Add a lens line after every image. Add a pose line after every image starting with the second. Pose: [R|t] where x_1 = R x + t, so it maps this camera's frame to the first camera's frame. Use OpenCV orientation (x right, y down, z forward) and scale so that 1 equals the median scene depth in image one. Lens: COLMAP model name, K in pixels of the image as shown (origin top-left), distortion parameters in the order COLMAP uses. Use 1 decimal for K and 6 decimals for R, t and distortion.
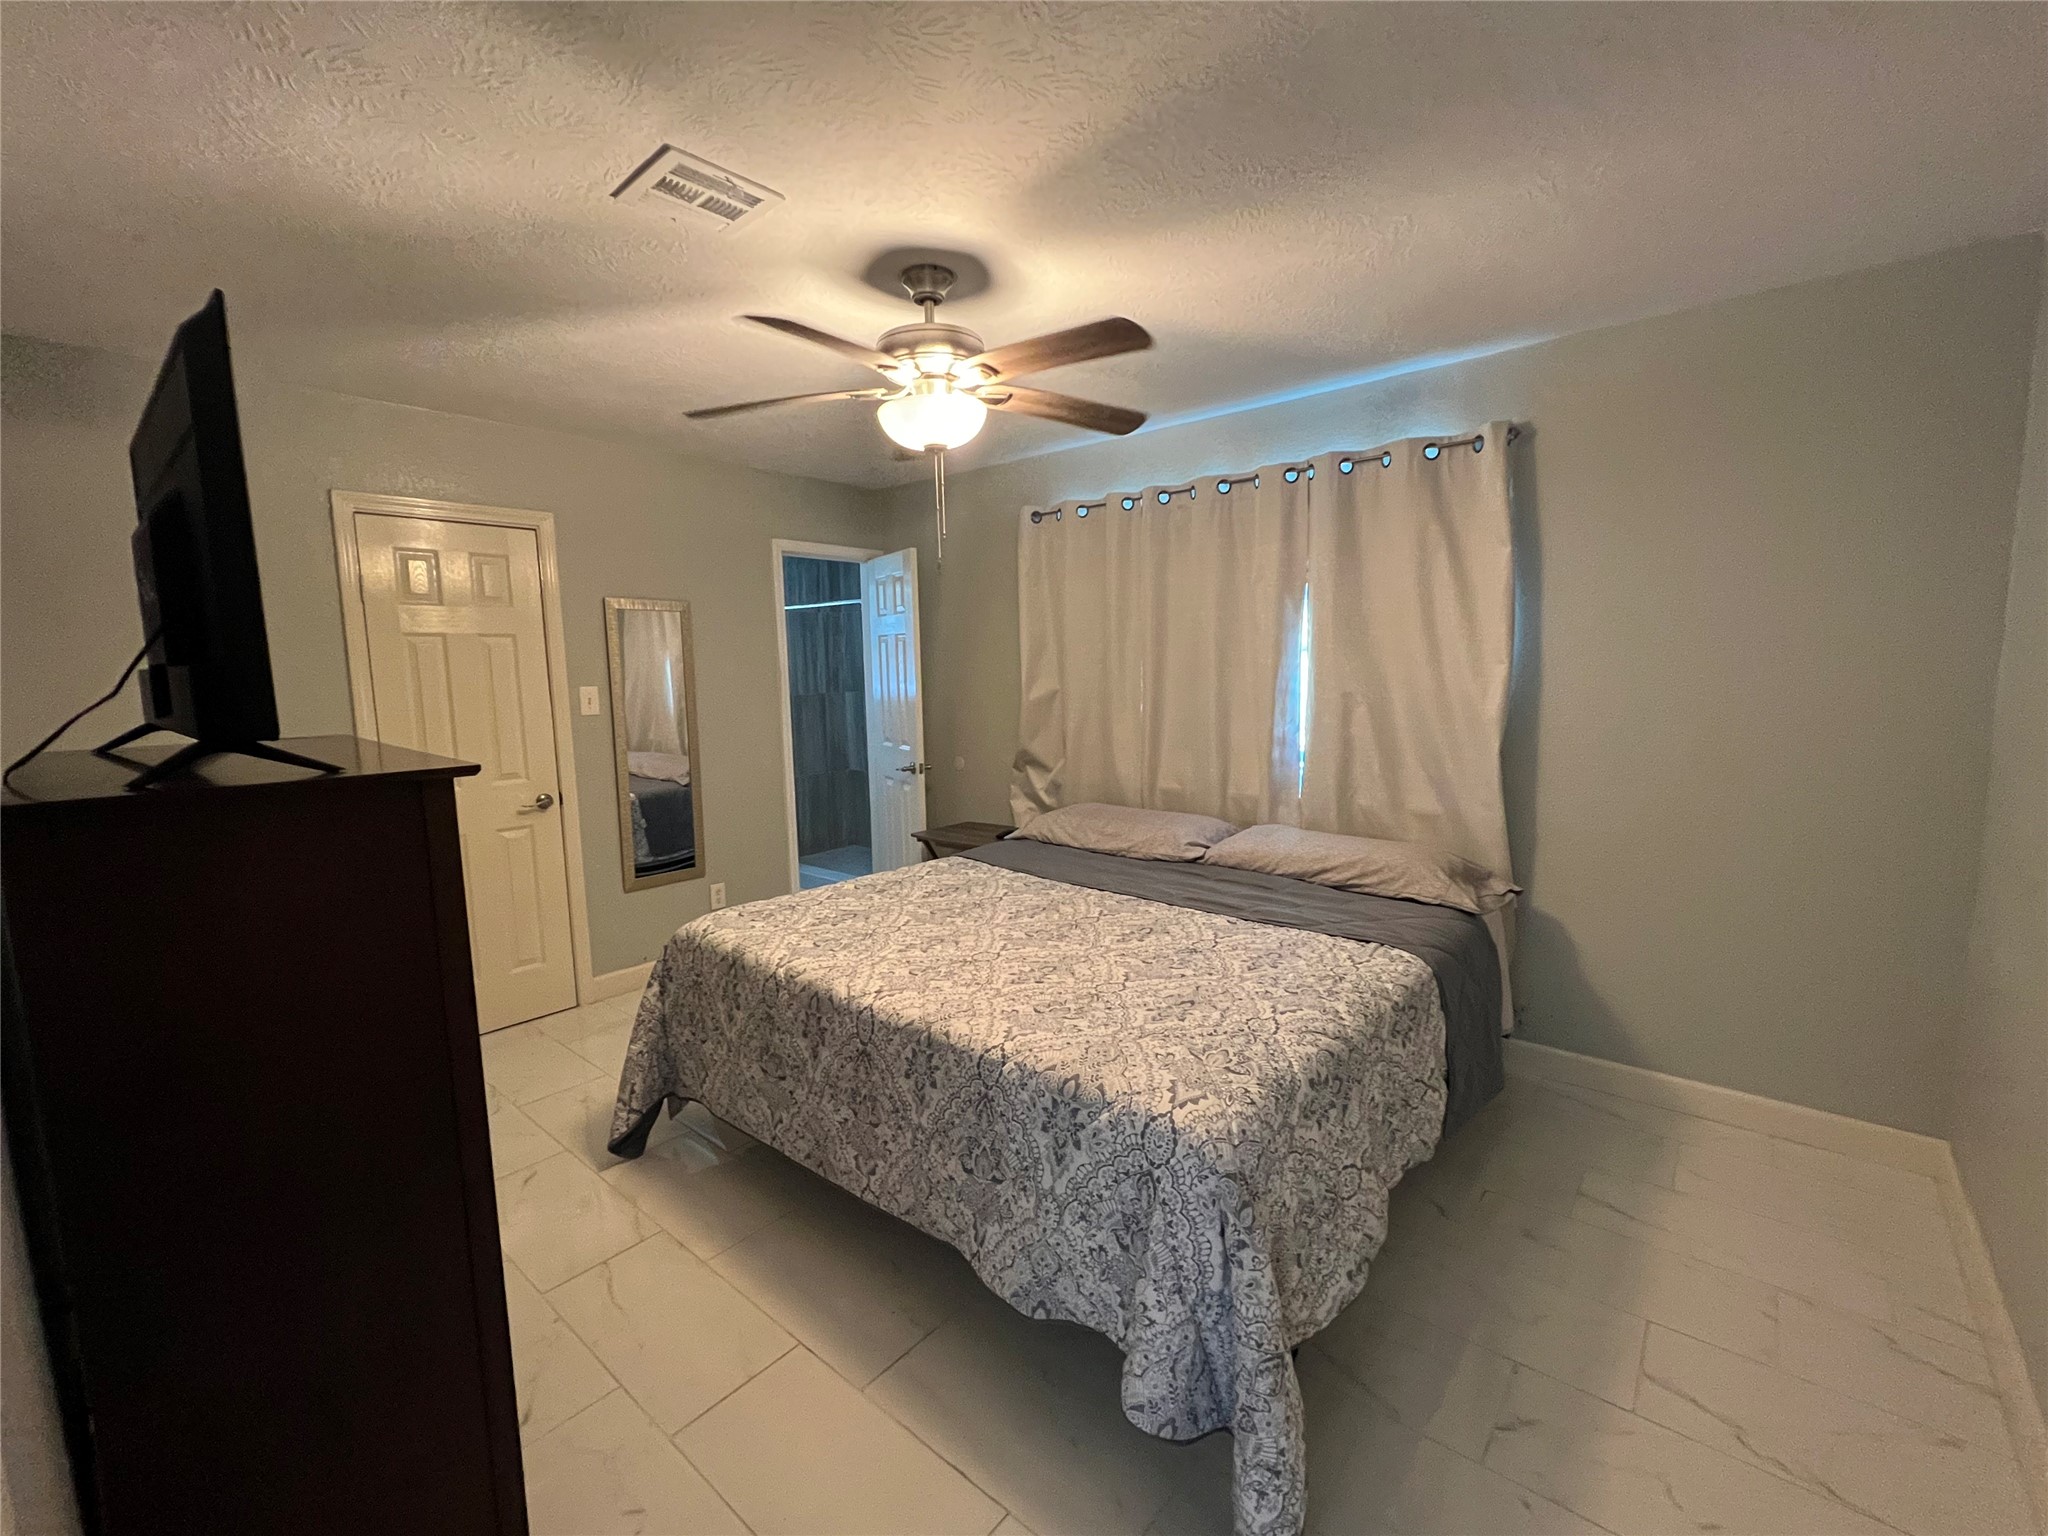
lens RADIAL K [[867.2, 0, 1024.0], [0, 867.2, 768.0], [0, 0, 1]] dist [-0.002471, 0.000040]
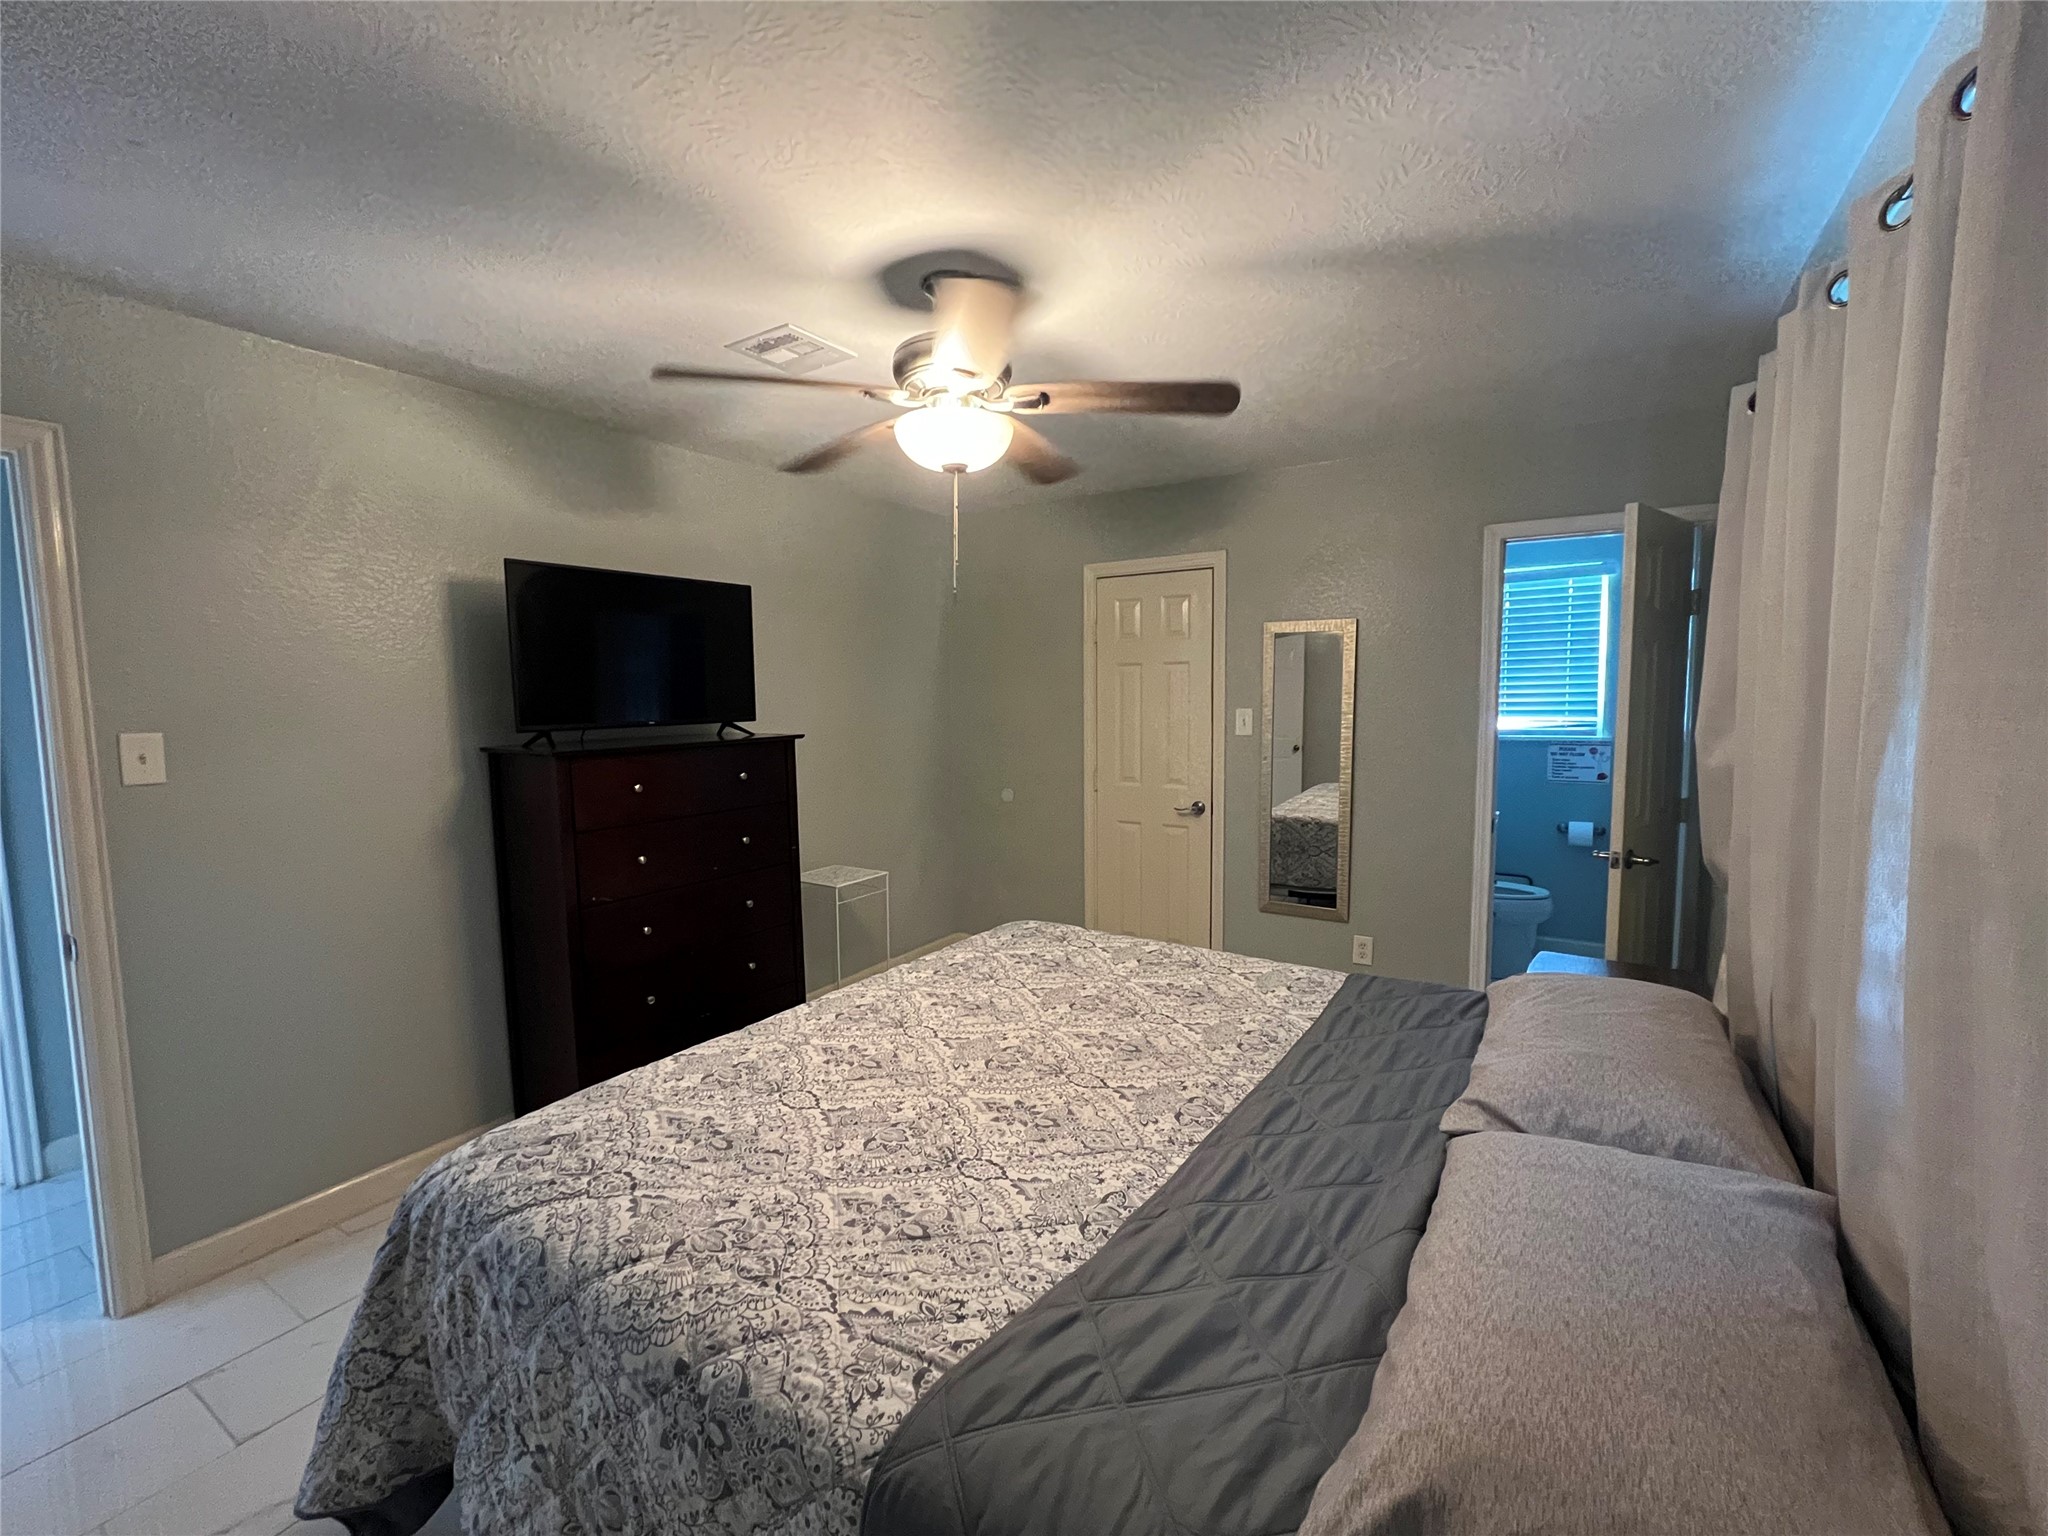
lens RADIAL K [[867.2, 0, 1024.0], [0, 867.2, 768.0], [0, 0, 1]] dist [-0.002471, 0.000040]
pose [[0.149019, 0.110696, -0.982619, 0.687336], [-0.112951, 0.989116, 0.094298, -0.123972], [0.982362, 0.096935, 0.159900, 0.785352]]
